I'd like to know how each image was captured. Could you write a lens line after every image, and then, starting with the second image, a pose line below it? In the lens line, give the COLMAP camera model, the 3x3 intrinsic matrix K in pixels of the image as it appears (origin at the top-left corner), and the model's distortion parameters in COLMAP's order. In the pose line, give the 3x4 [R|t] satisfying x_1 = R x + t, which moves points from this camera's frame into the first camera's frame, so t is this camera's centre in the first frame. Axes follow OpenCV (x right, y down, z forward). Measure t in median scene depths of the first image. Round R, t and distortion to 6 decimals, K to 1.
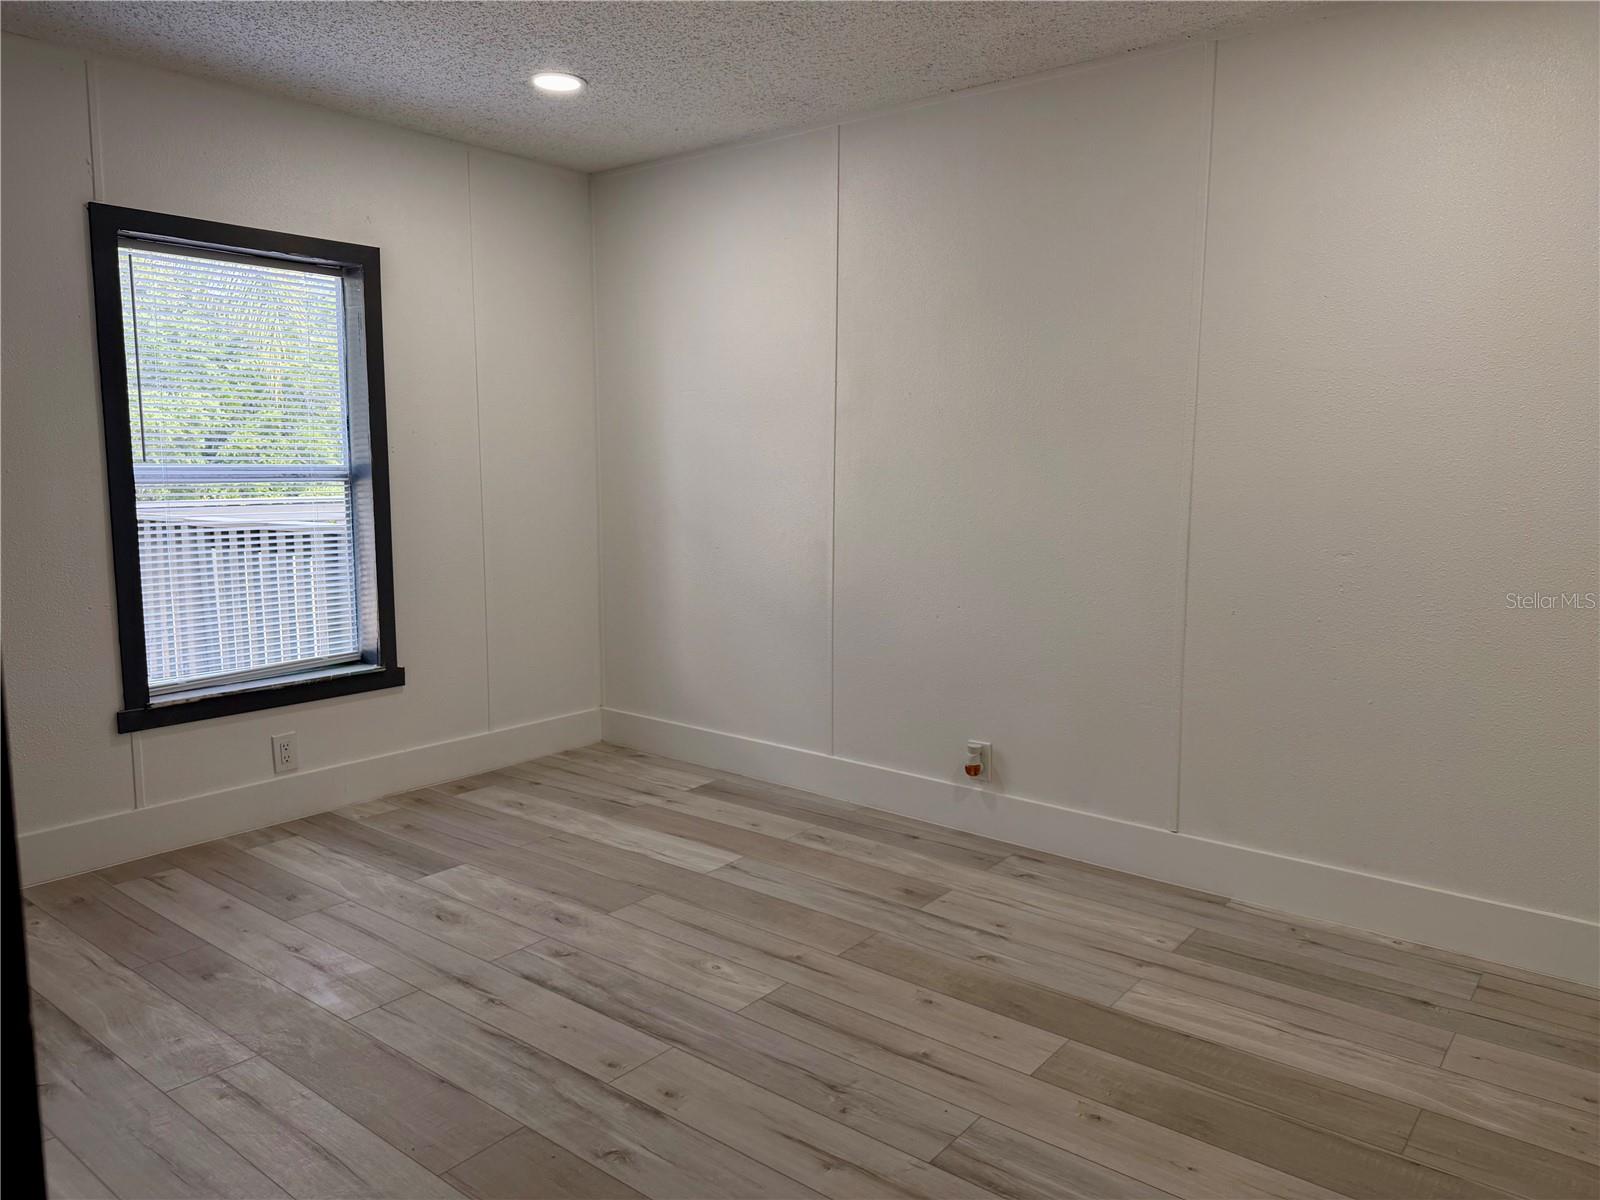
lens RADIAL K [[1123.3, 0, 808.7], [0, 1123.3, 603.6], [0, 0, 1]] dist [0.072501, -0.105329]
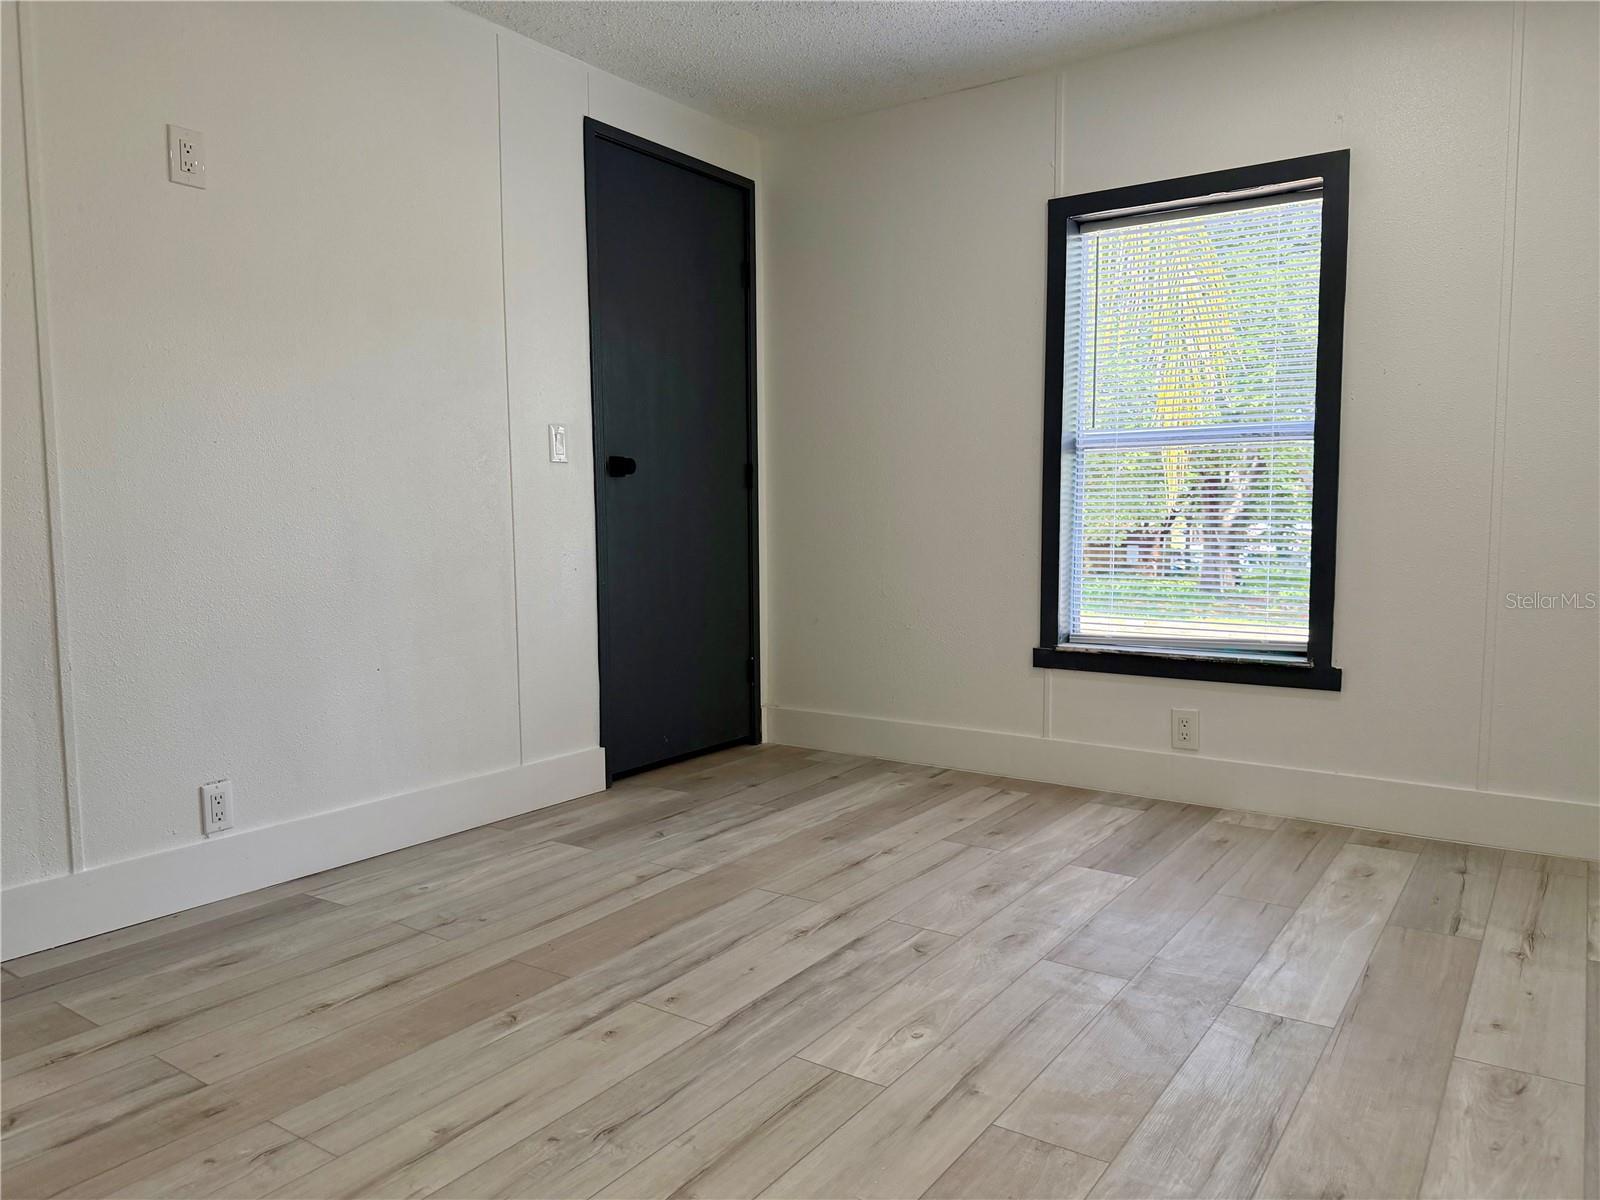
lens RADIAL K [[1125.2, 0, 795.7], [0, 1125.2, 605.2], [0, 0, 1]] dist [0.109982, -0.128644]
pose [[0.059203, 0.079002, -0.995115, 0.503343], [-0.121649, 0.990005, 0.071360, 0.001458], [0.990806, 0.116830, 0.068221, 0.670518]]
